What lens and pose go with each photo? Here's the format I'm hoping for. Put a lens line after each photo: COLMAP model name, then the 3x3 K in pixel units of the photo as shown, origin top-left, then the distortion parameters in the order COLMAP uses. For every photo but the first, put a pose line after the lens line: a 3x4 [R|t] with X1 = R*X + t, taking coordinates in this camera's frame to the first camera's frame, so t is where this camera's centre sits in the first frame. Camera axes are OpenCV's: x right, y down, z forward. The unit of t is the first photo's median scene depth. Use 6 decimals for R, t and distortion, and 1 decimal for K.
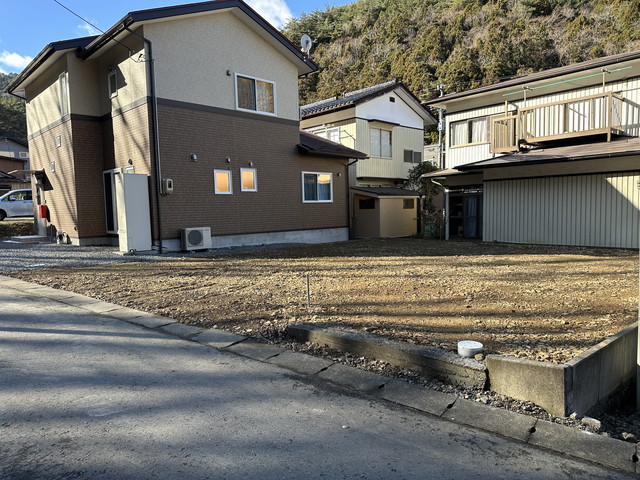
lens RADIAL K [[449.2, 0, 320.0], [0, 449.2, 240.0], [0, 0, 1]] dist [0.021374, -0.025545]
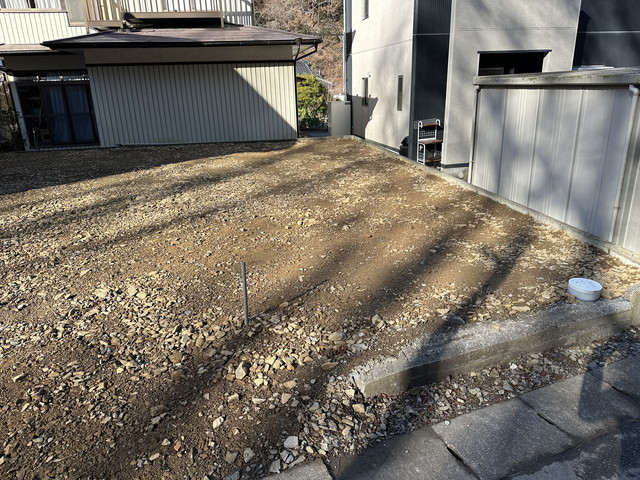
lens RADIAL K [[449.2, 0, 320.0], [0, 449.2, 240.0], [0, 0, 1]] dist [0.021374, -0.025545]
pose [[0.517756, -0.265029, 0.813442, -0.131640], [0.076421, 0.961333, 0.264572, -0.021142], [-0.852108, -0.074820, 0.517990, 0.267594]]
